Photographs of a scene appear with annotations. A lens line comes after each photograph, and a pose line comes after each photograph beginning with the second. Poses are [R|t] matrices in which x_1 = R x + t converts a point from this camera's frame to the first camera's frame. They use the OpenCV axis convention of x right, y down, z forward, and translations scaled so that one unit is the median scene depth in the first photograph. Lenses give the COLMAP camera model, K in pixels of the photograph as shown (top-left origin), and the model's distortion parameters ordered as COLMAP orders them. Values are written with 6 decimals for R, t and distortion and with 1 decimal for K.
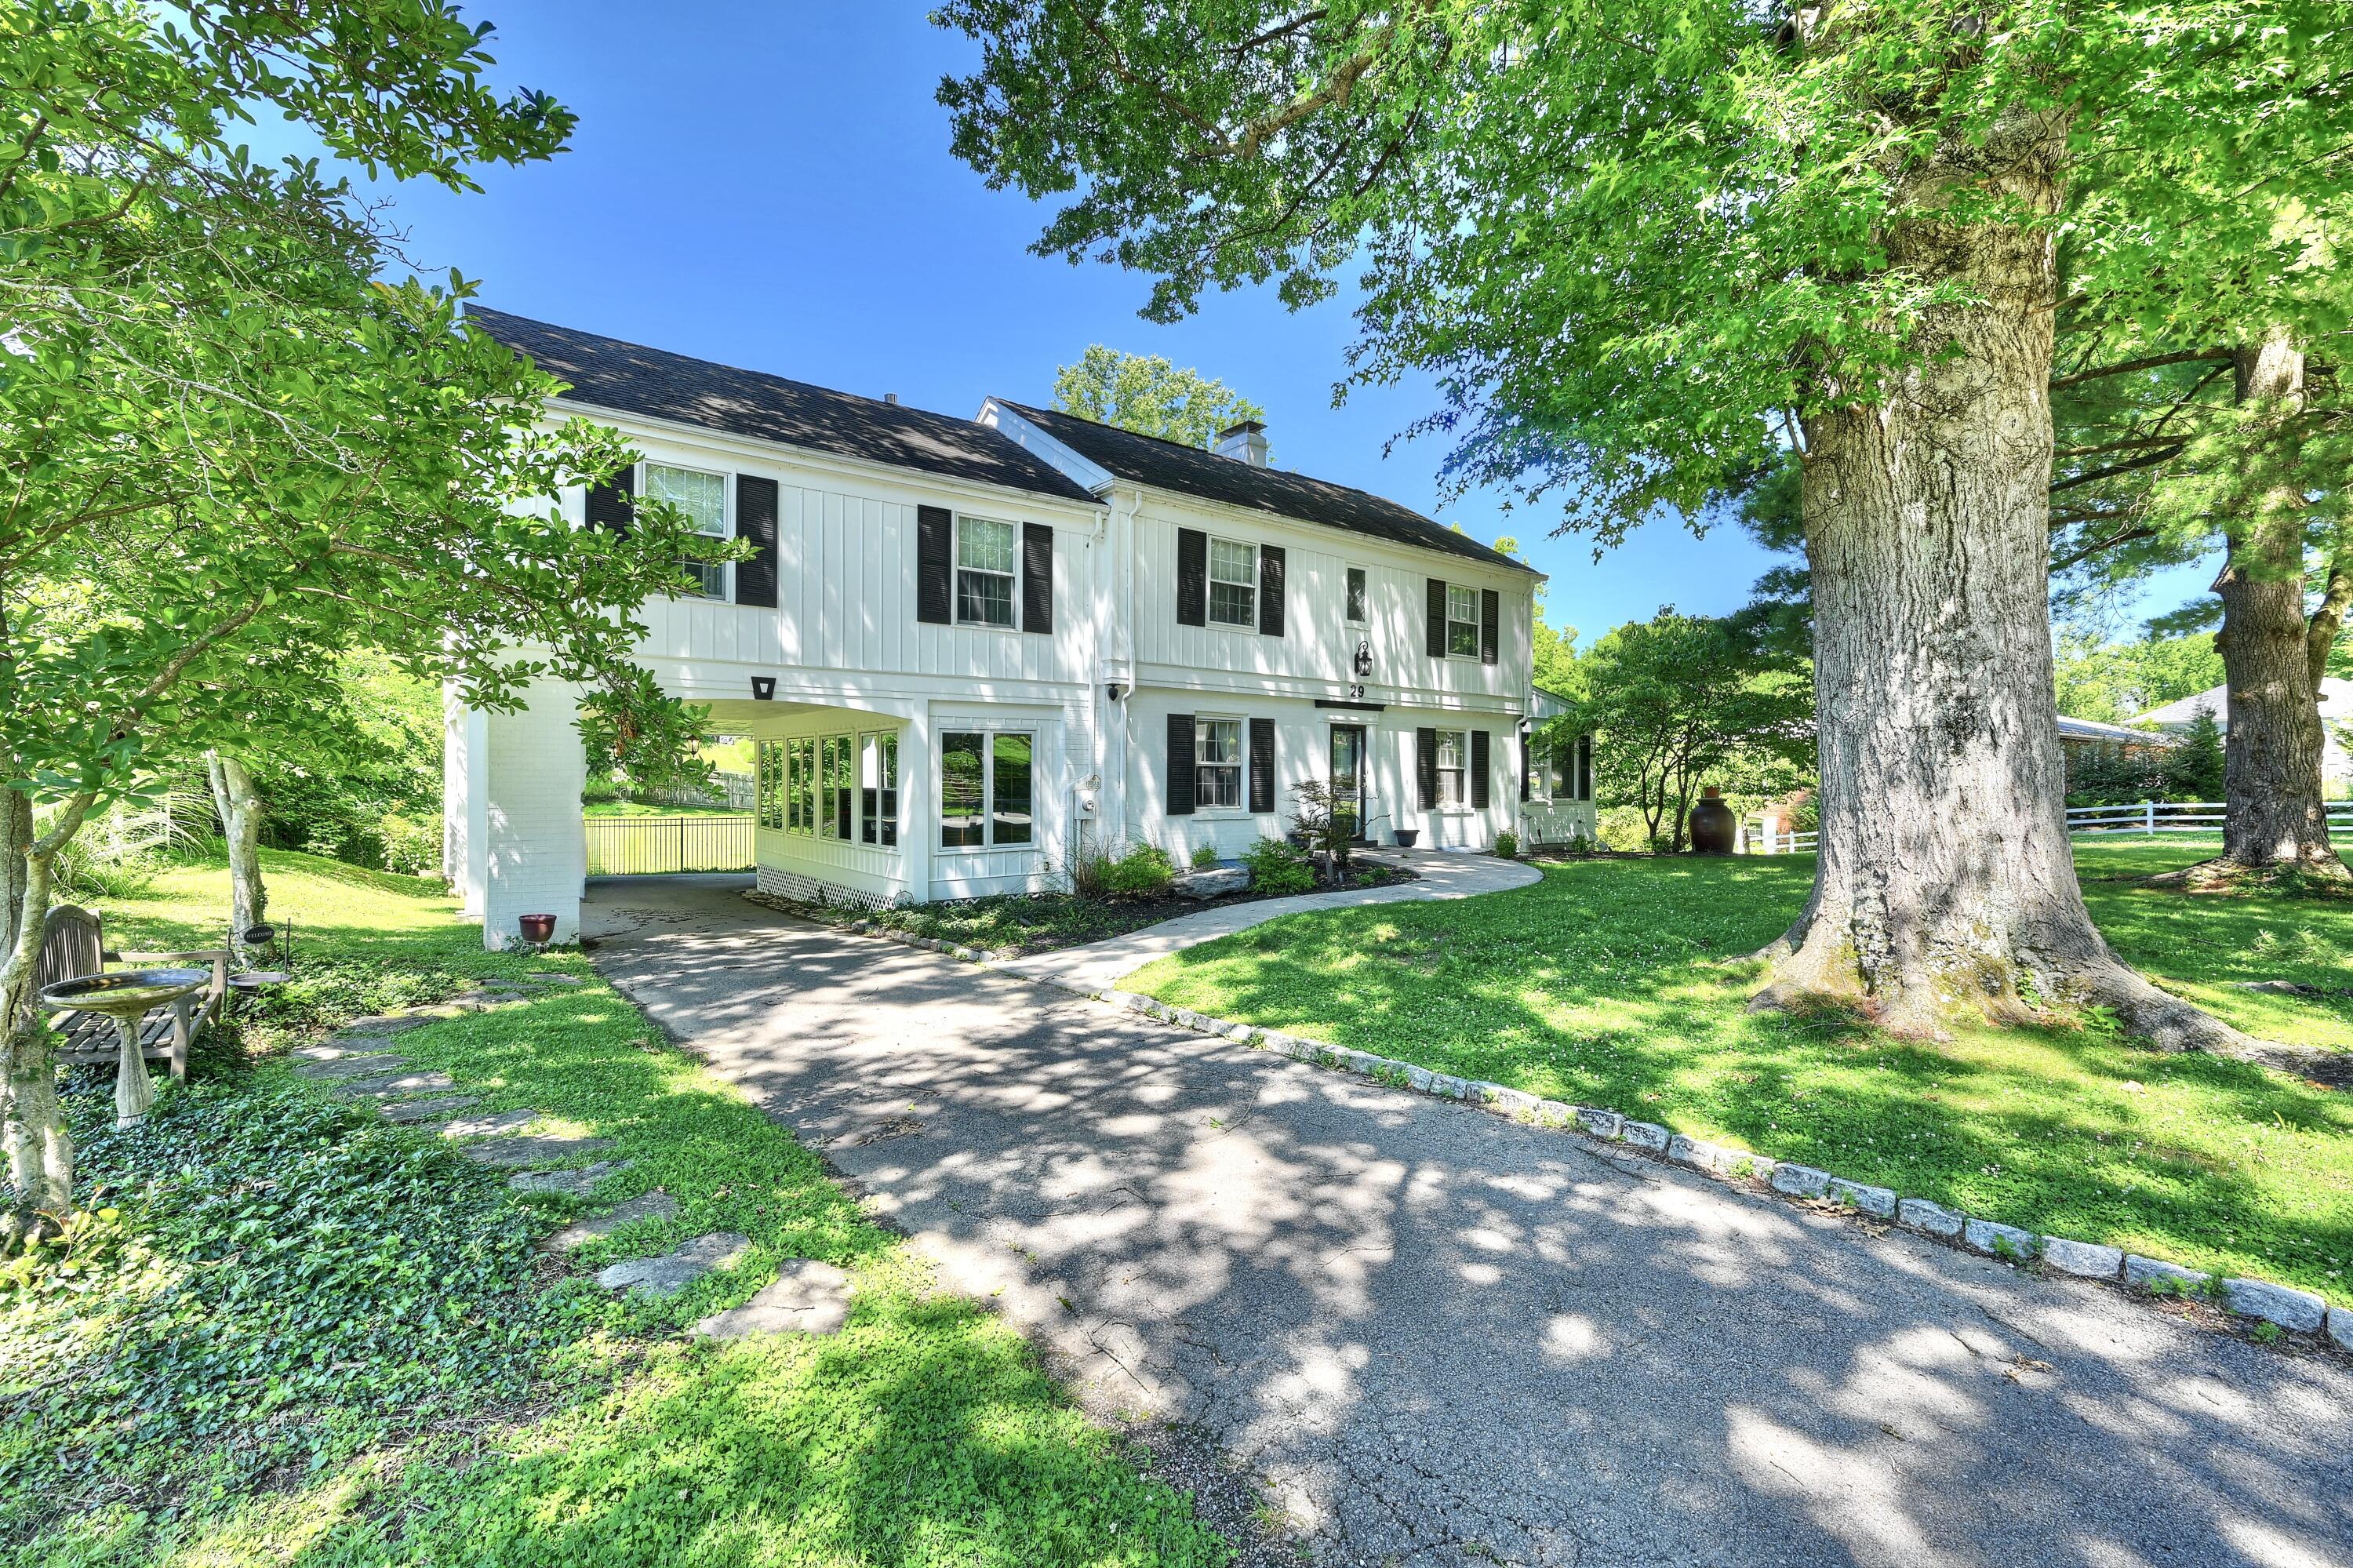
lens RADIAL K [[998.2, 0, 1157.0], [0, 998.2, 778.5], [0, 0, 1]] dist [-0.001429, 0.000173]
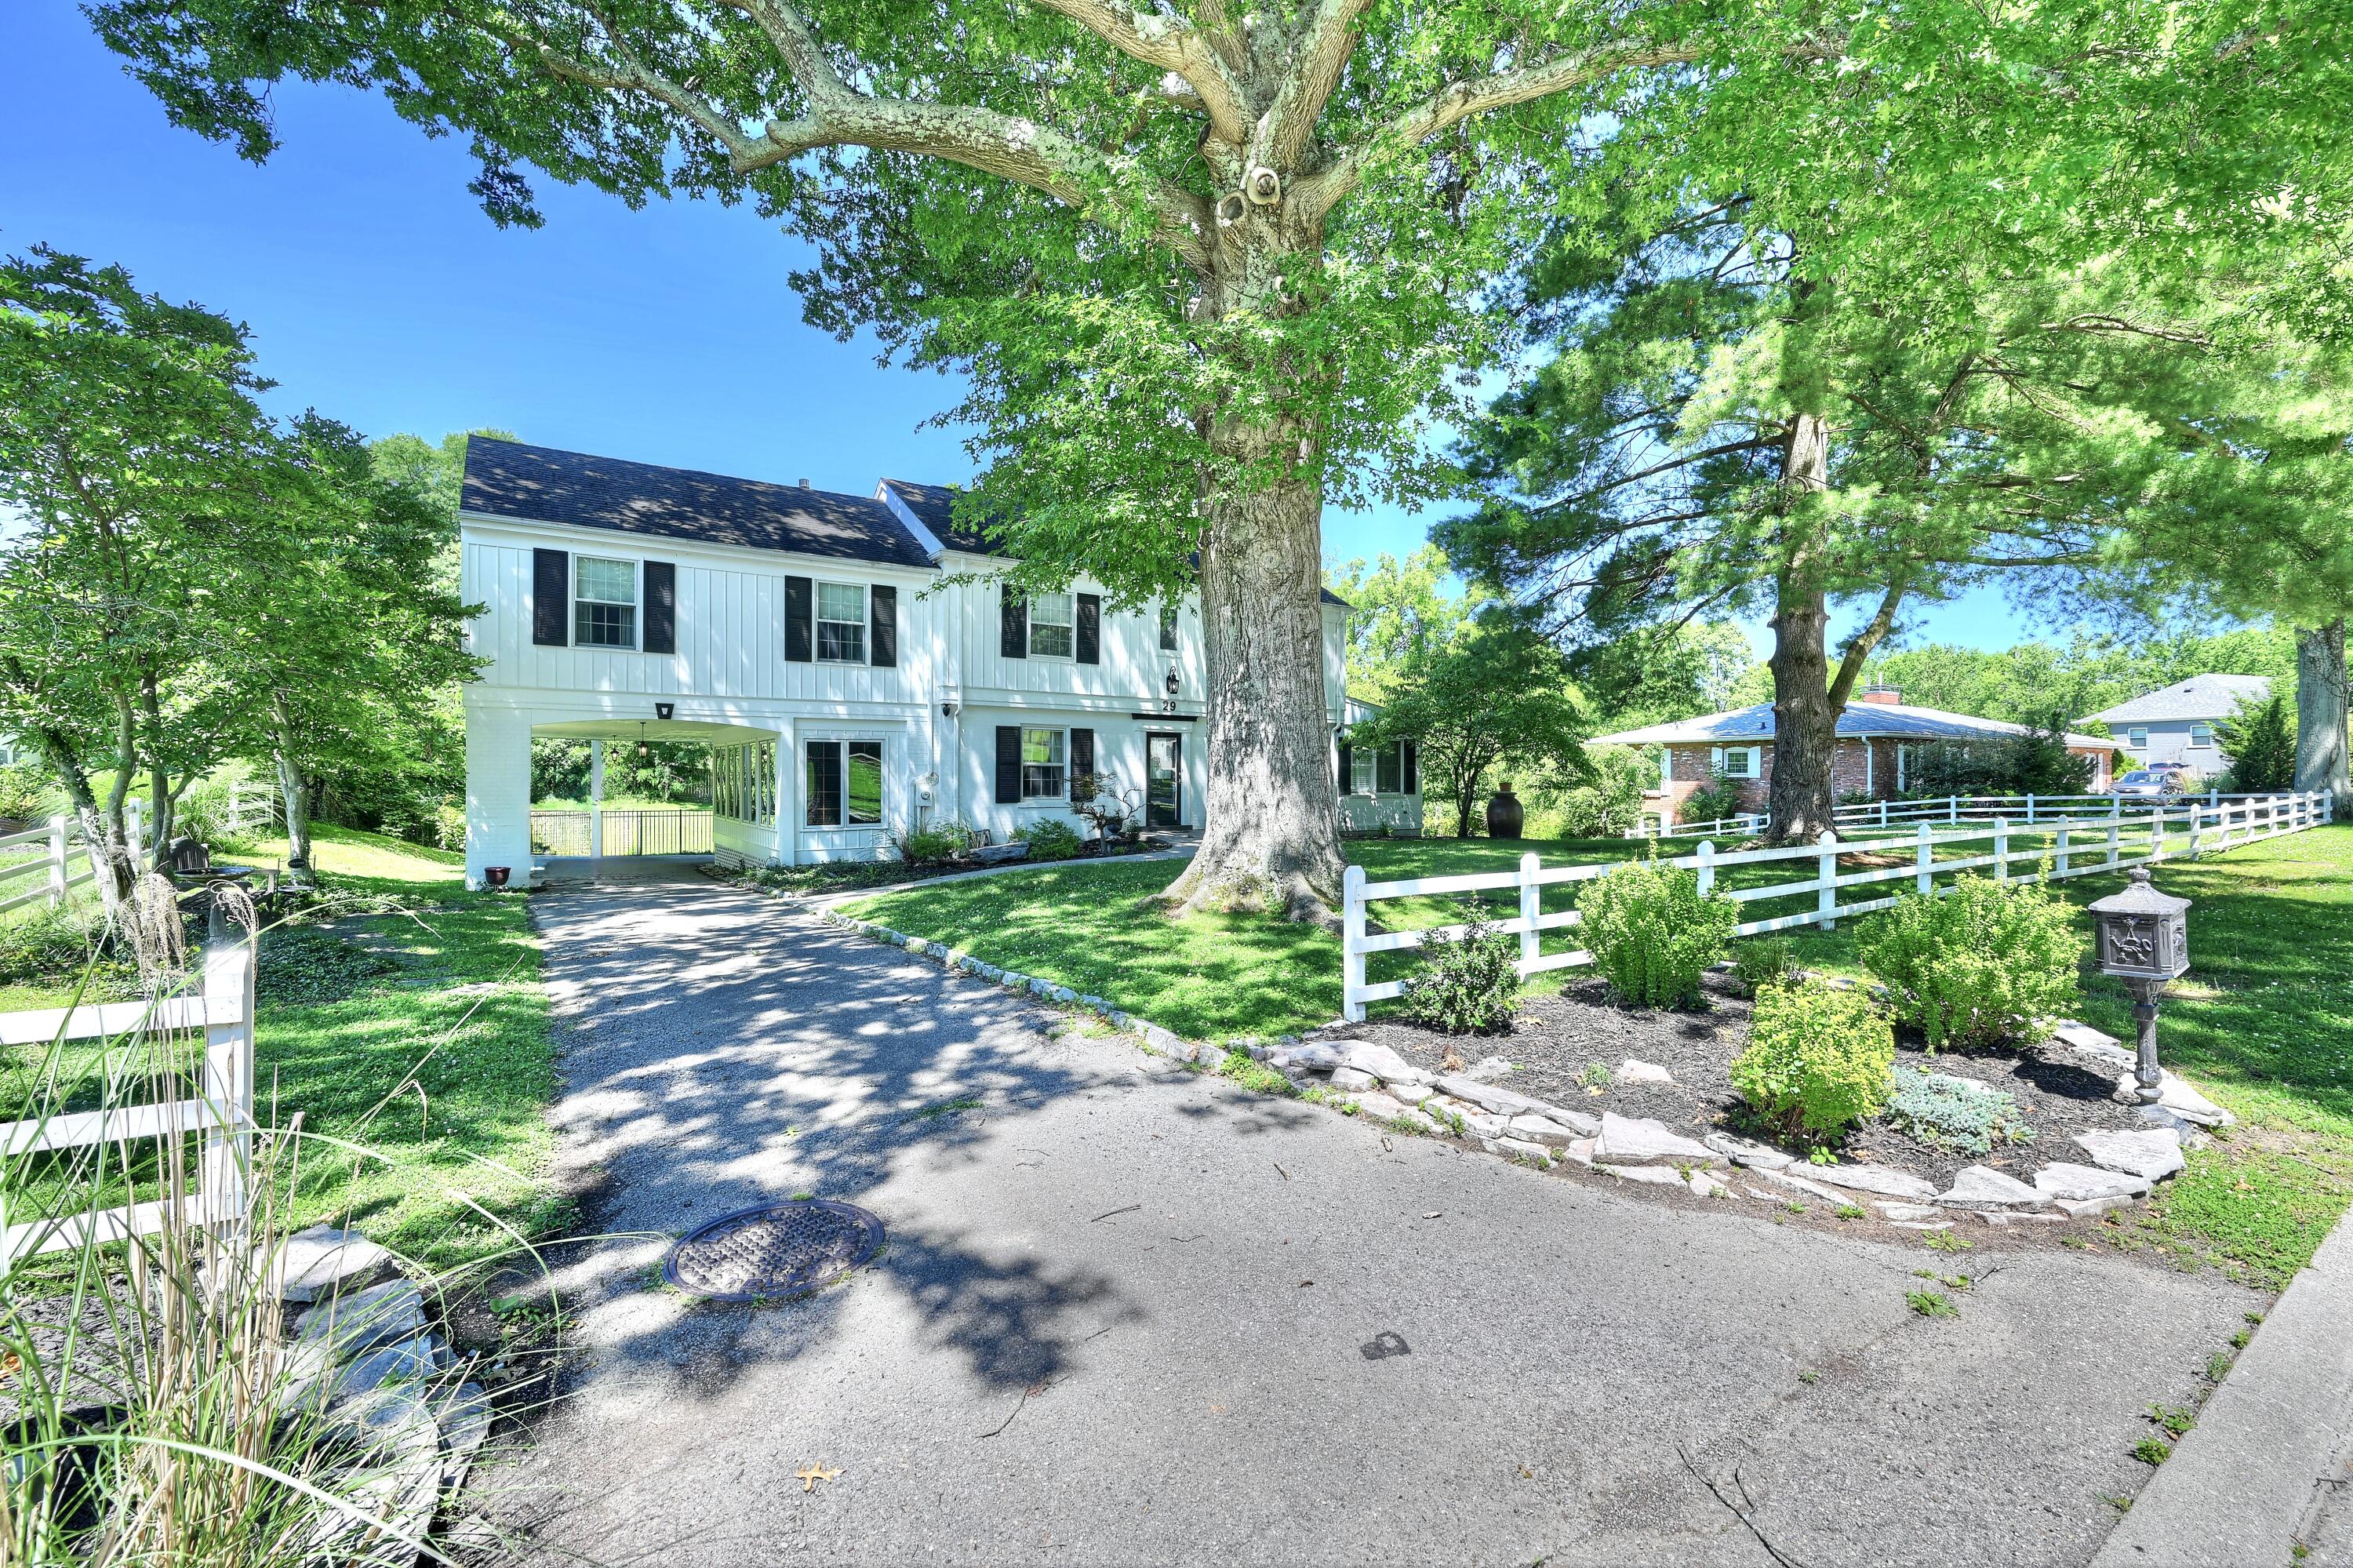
lens RADIAL K [[998.2, 0, 1189.6], [0, 998.2, 778.4], [0, 0, 1]] dist [-0.001429, 0.000173]
pose [[0.998277, -0.002325, -0.058639, 0.354016], [0.002267, 0.999997, -0.001069, 0.006630], [0.058641, 0.000934, 0.998279, -0.301510]]
